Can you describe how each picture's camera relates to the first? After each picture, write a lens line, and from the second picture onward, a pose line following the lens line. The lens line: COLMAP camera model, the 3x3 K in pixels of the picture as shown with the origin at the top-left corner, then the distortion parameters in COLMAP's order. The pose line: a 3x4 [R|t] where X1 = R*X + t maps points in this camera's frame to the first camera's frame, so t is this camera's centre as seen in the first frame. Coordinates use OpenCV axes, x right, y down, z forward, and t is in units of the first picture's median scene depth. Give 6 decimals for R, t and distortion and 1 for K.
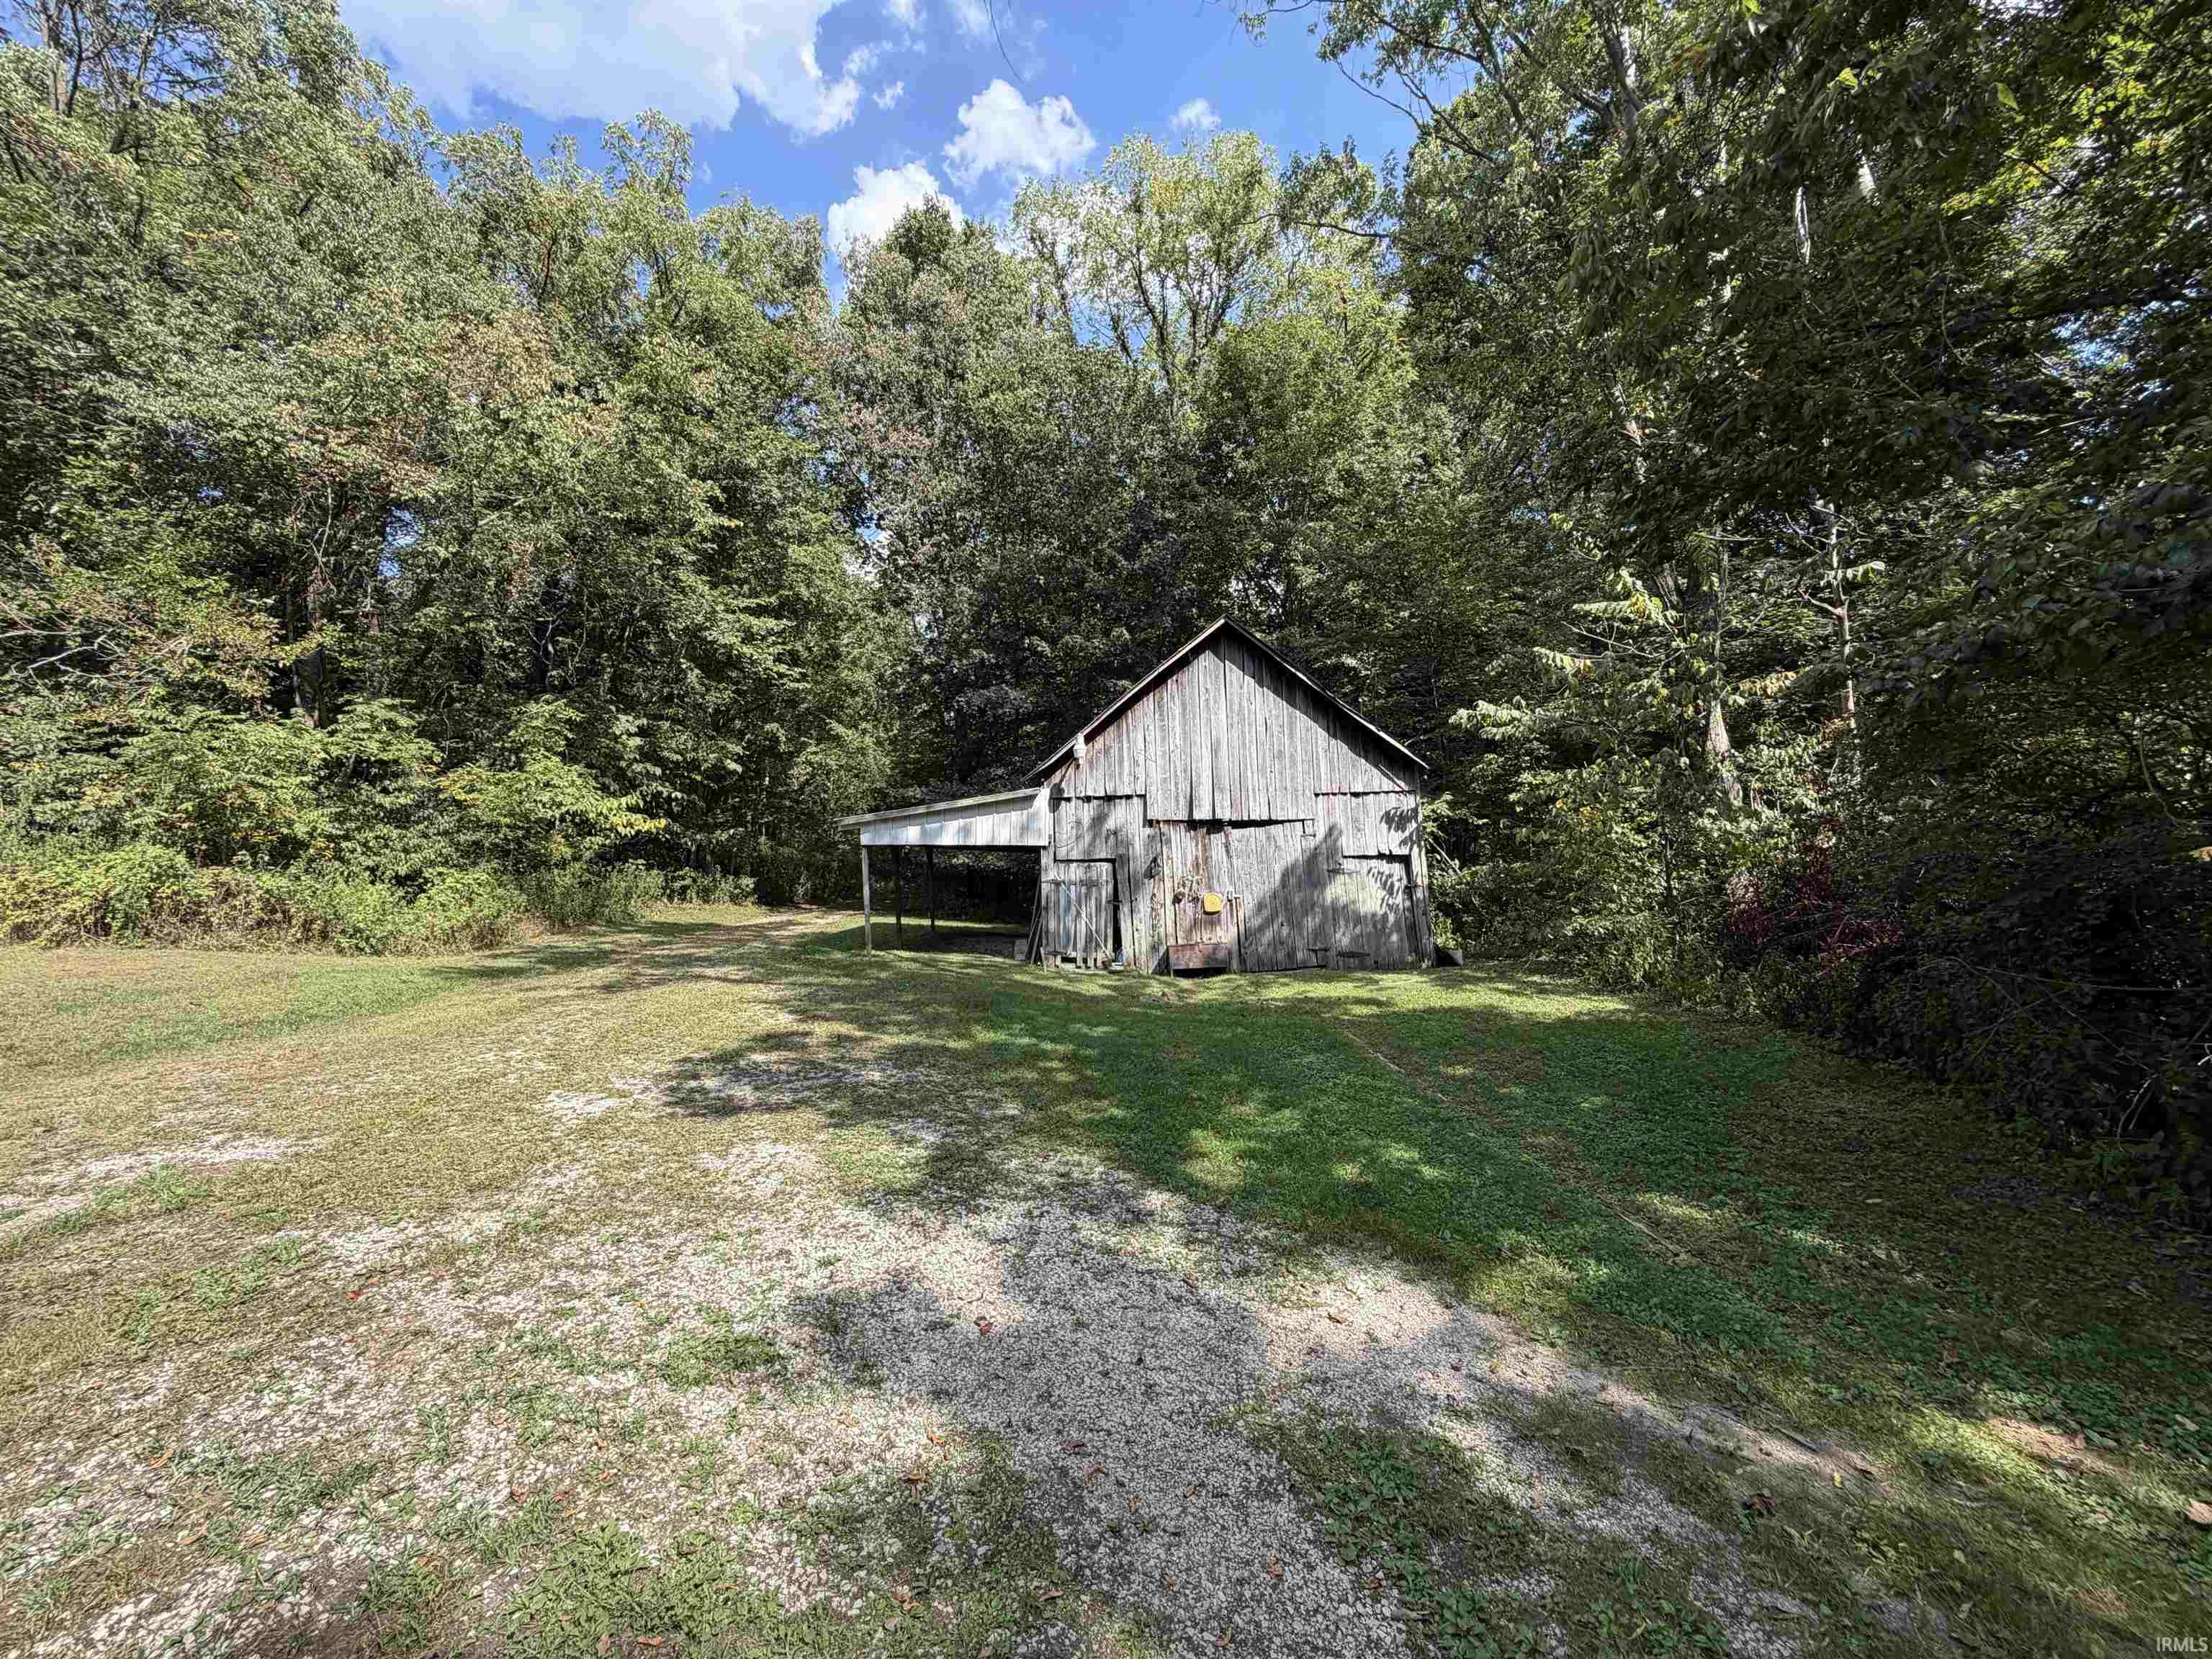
lens RADIAL K [[886.4, 0, 1099.3], [0, 886.4, 841.7], [0, 0, 1]] dist [-0.000324, 0.000423]
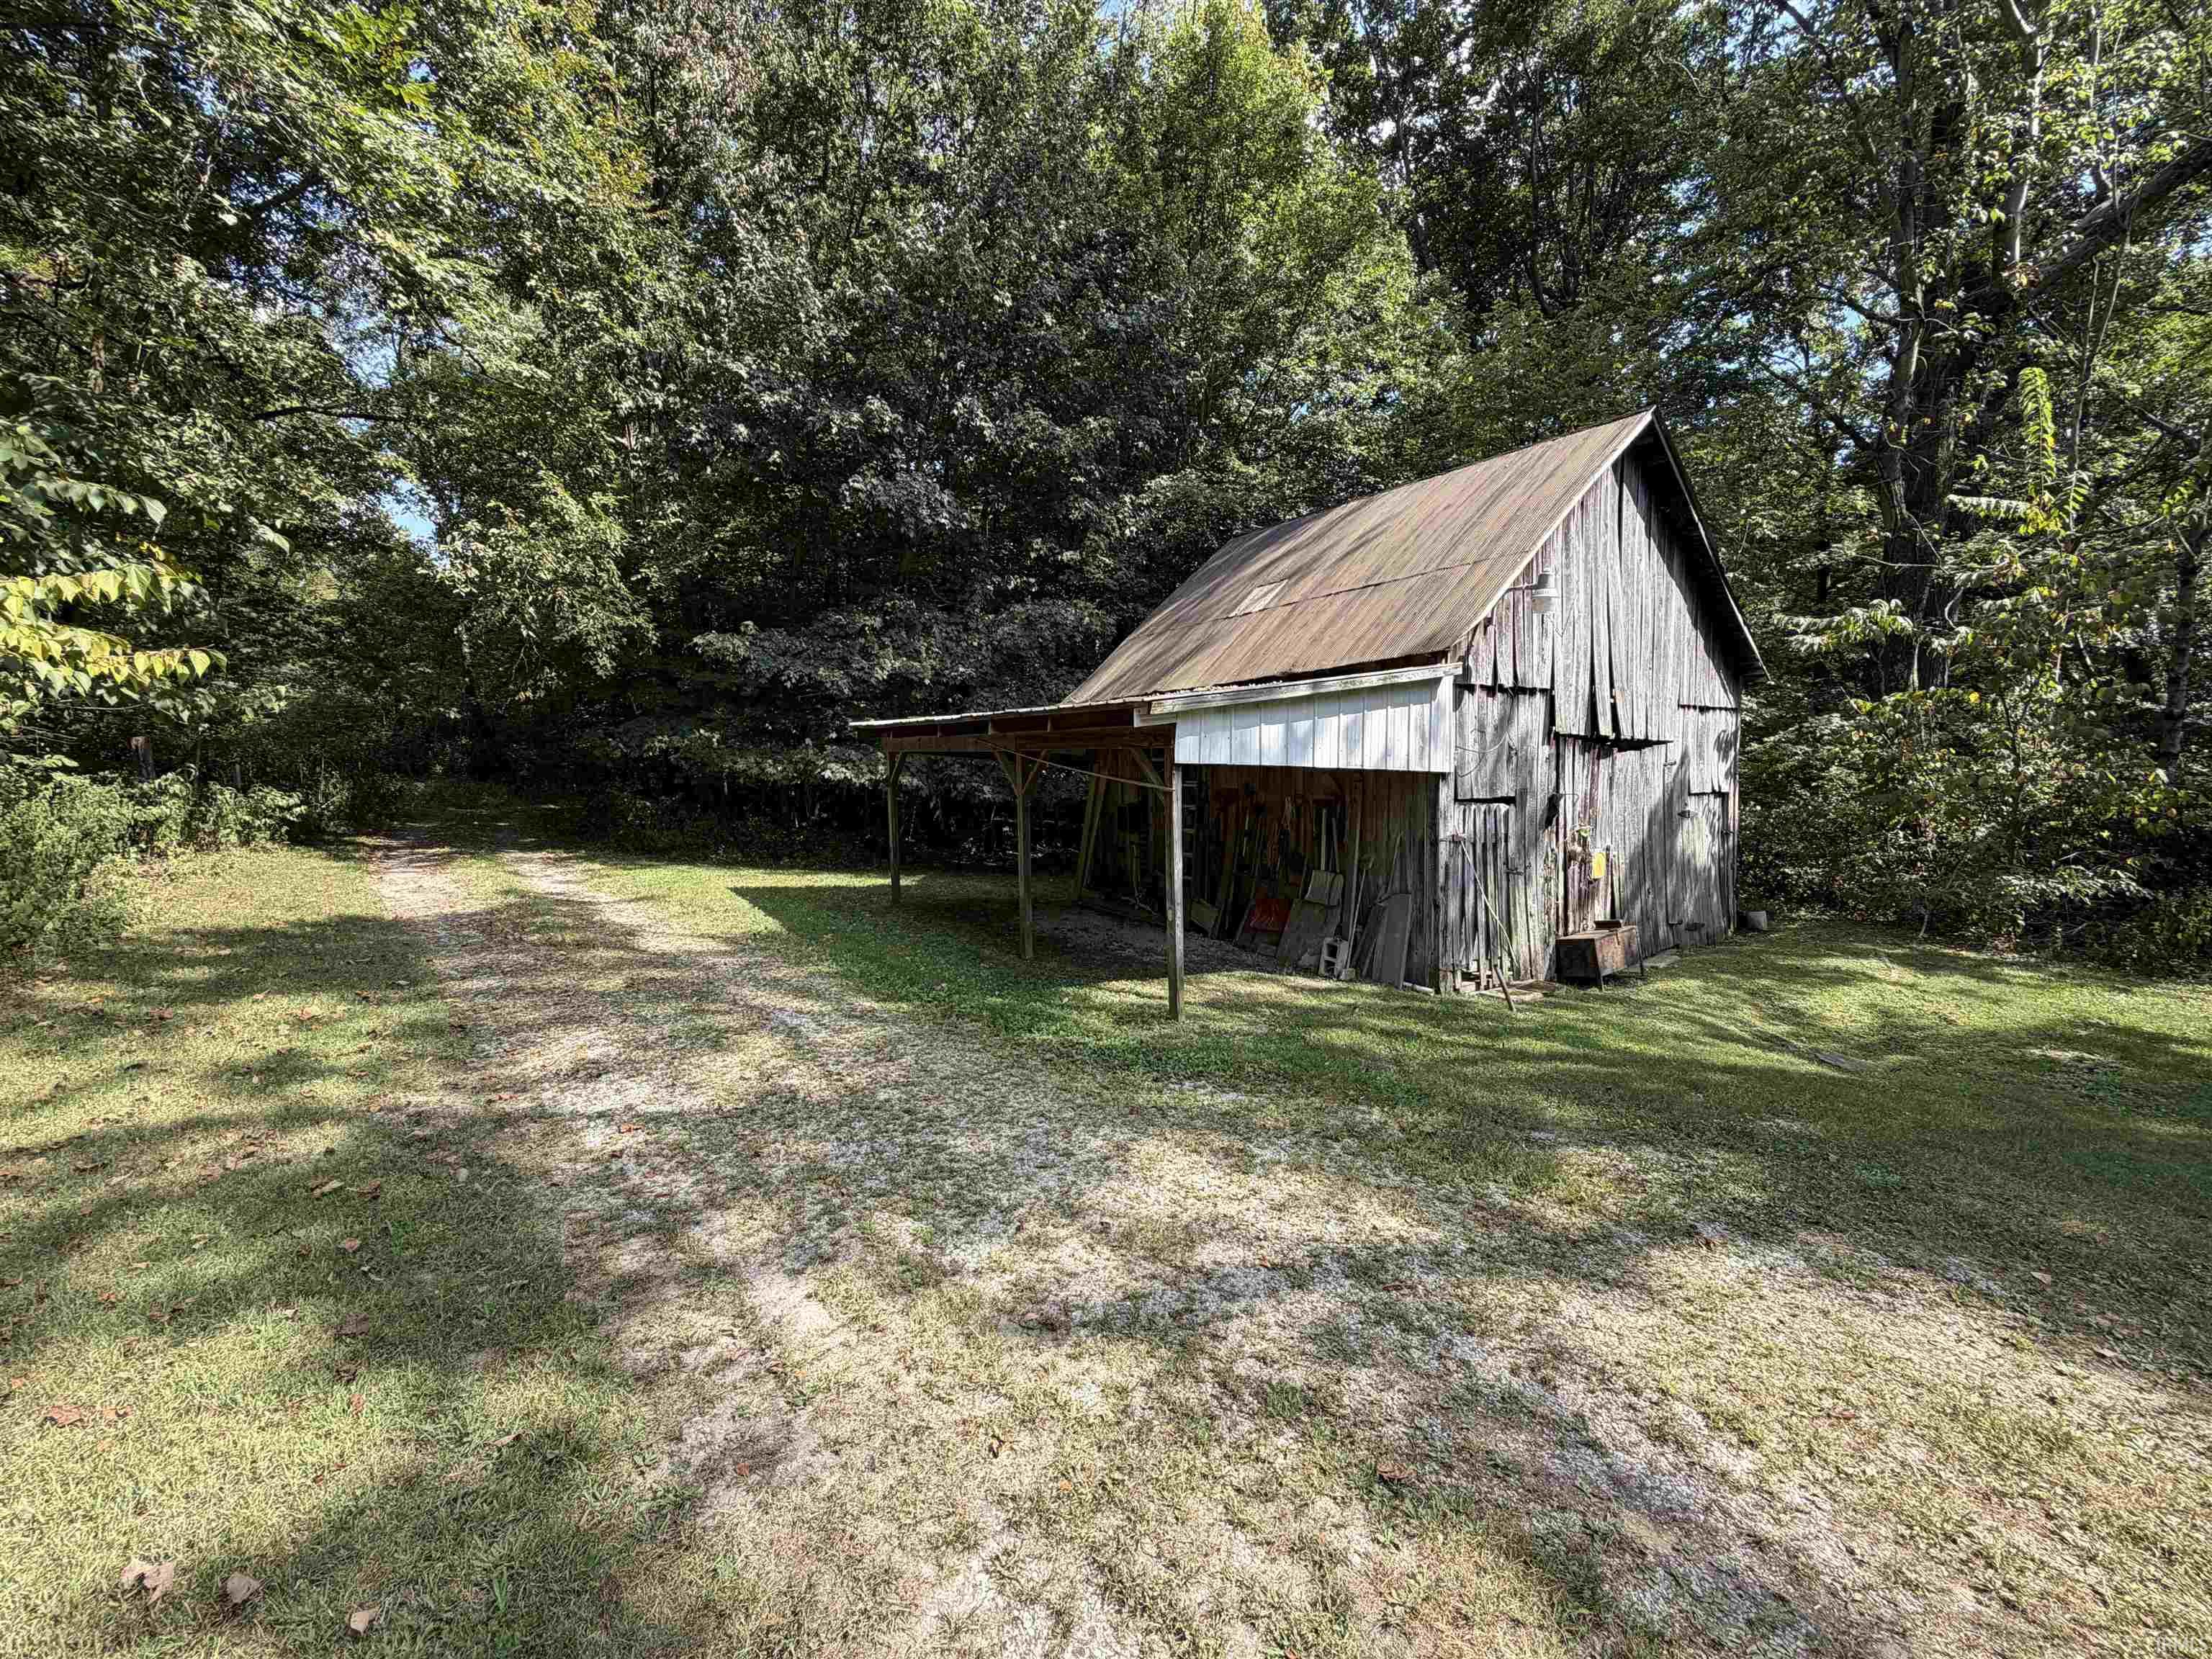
lens RADIAL K [[886.4, 0, 1101.8], [0, 886.4, 825.3], [0, 0, 1]] dist [-0.000324, 0.000423]
pose [[0.832516, -0.016341, 0.553760, -0.532823], [-0.043061, 0.994632, 0.094088, -0.005398], [-0.552325, -0.102176, 0.827344, 0.662971]]
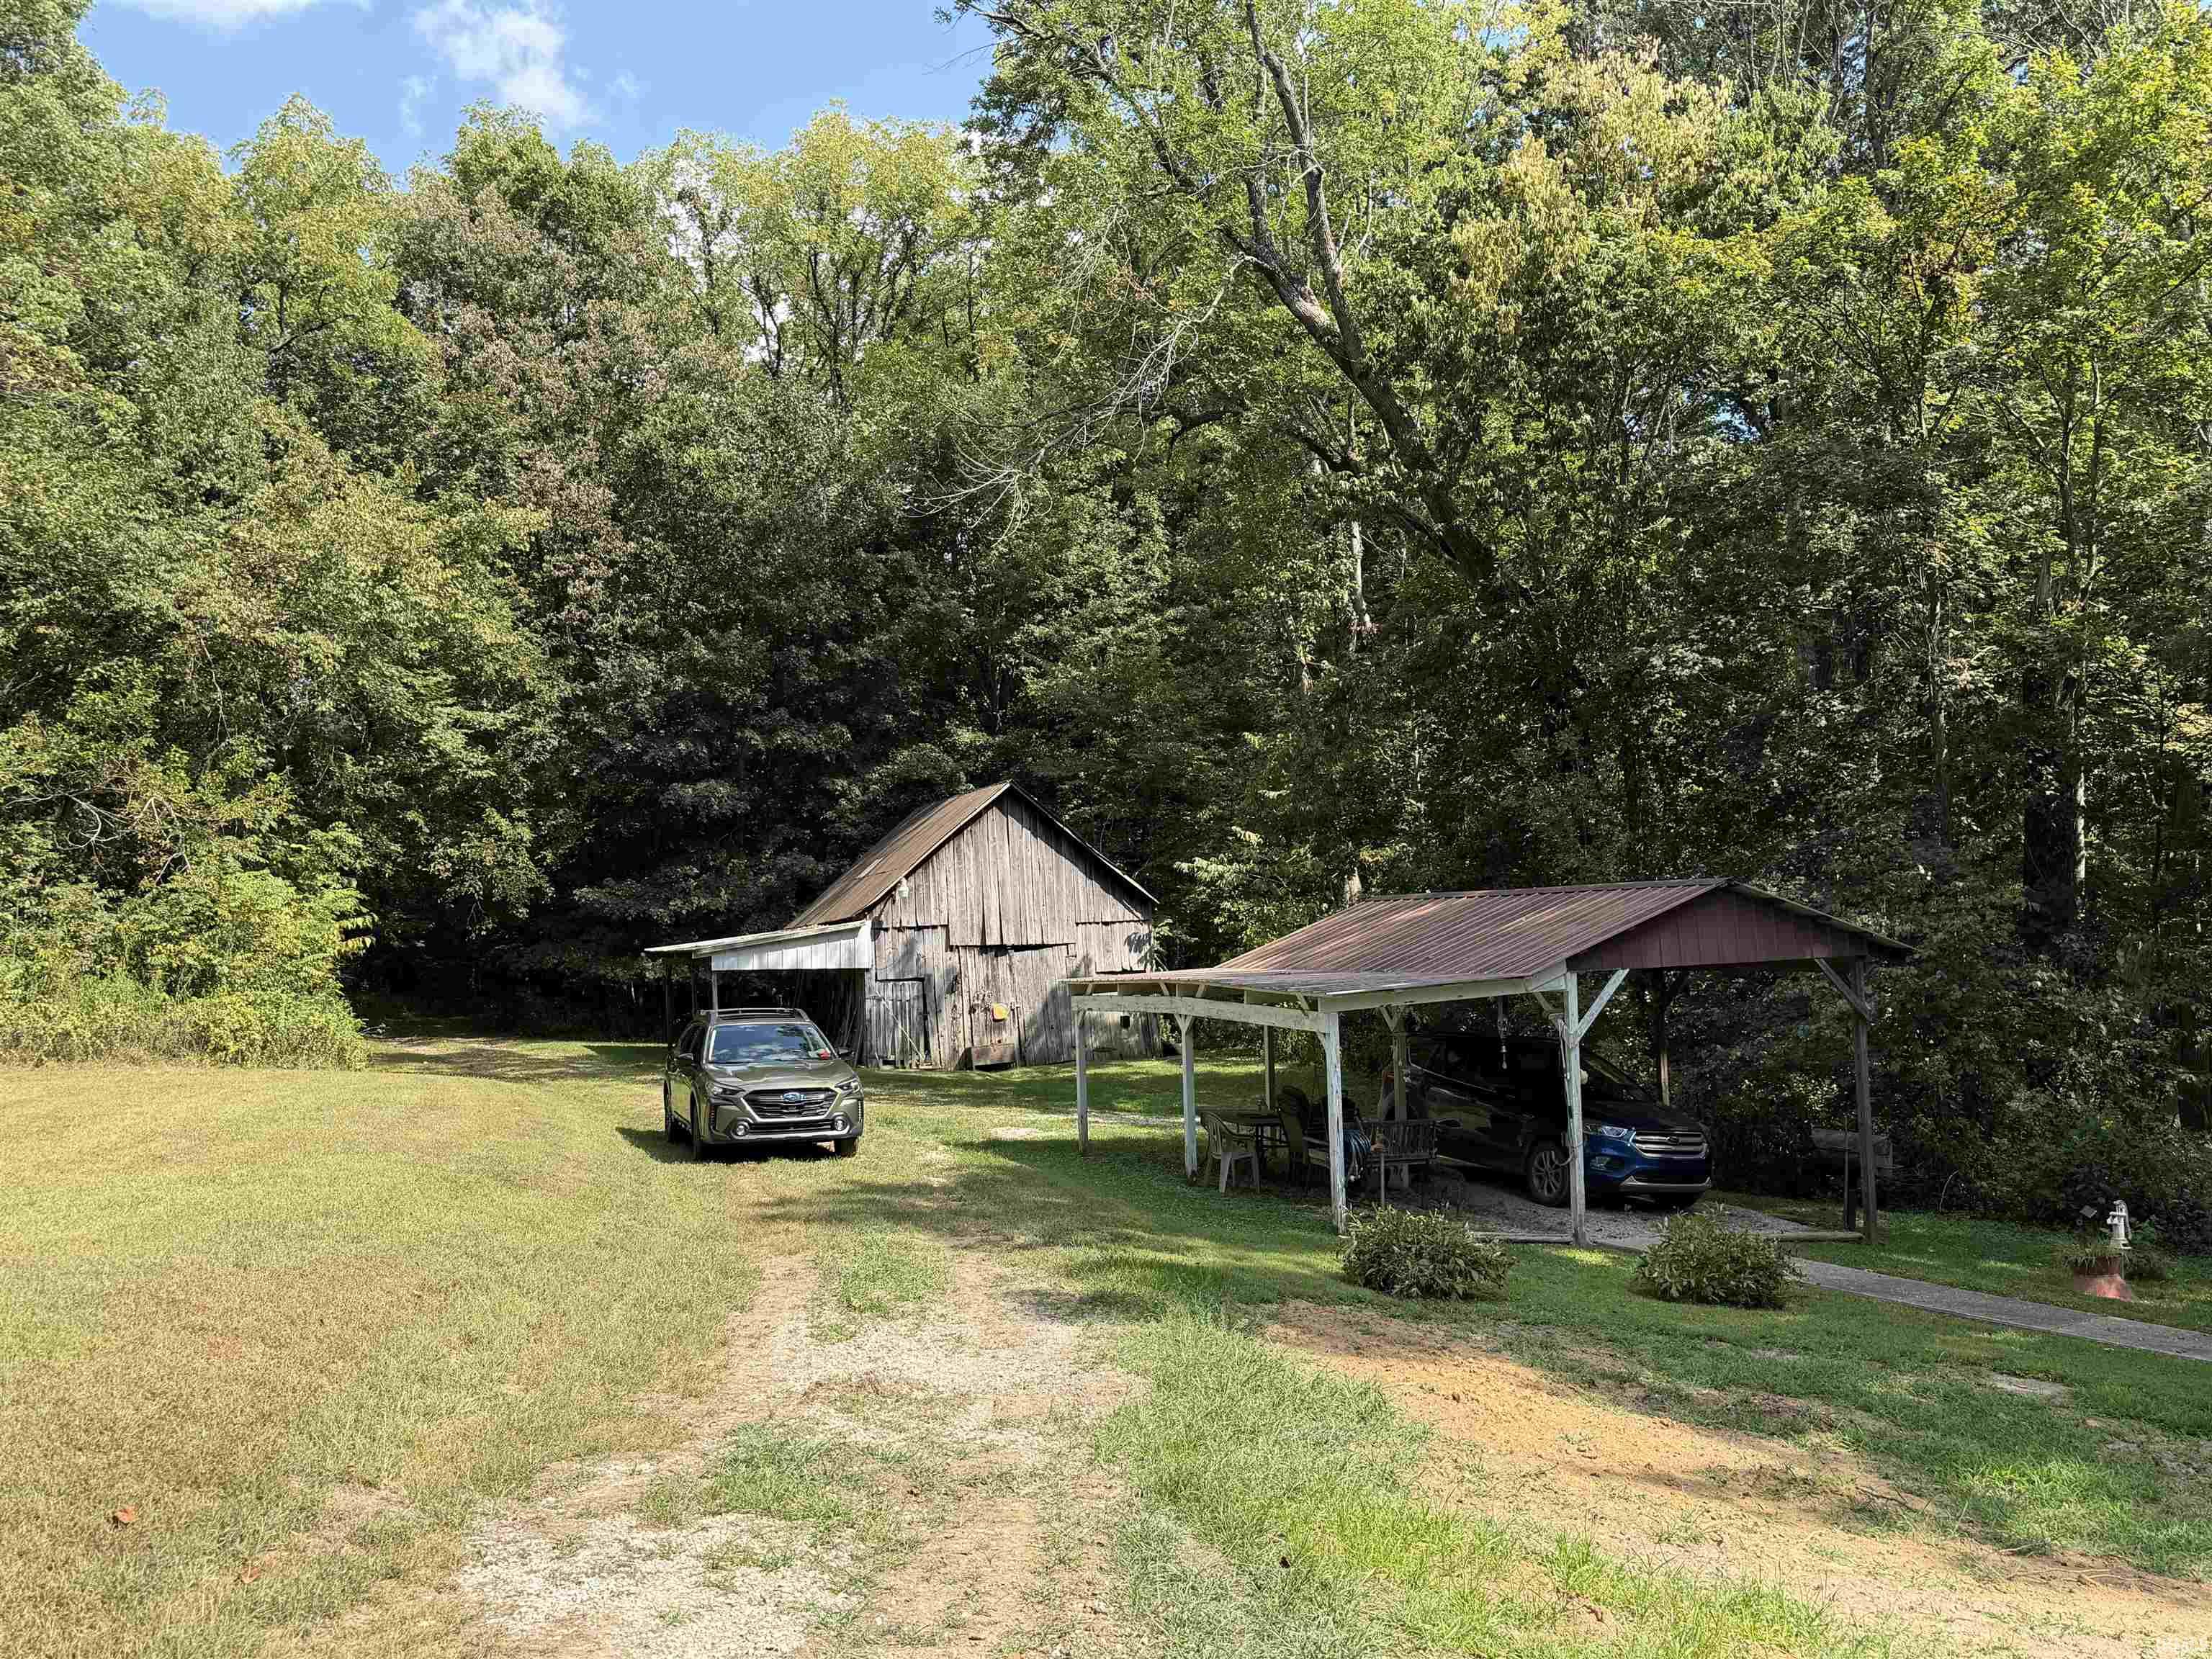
lens RADIAL K [[1808.4, 0, 1102.4], [0, 1808.4, 831.3], [0, 0, 1]] dist [0.076808, 0.000155]
pose [[0.925123, 0.012031, 0.379476, -0.700789], [-0.001543, 0.999609, -0.027930, -0.113174], [-0.379663, 0.025253, 0.924780, -1.398633]]
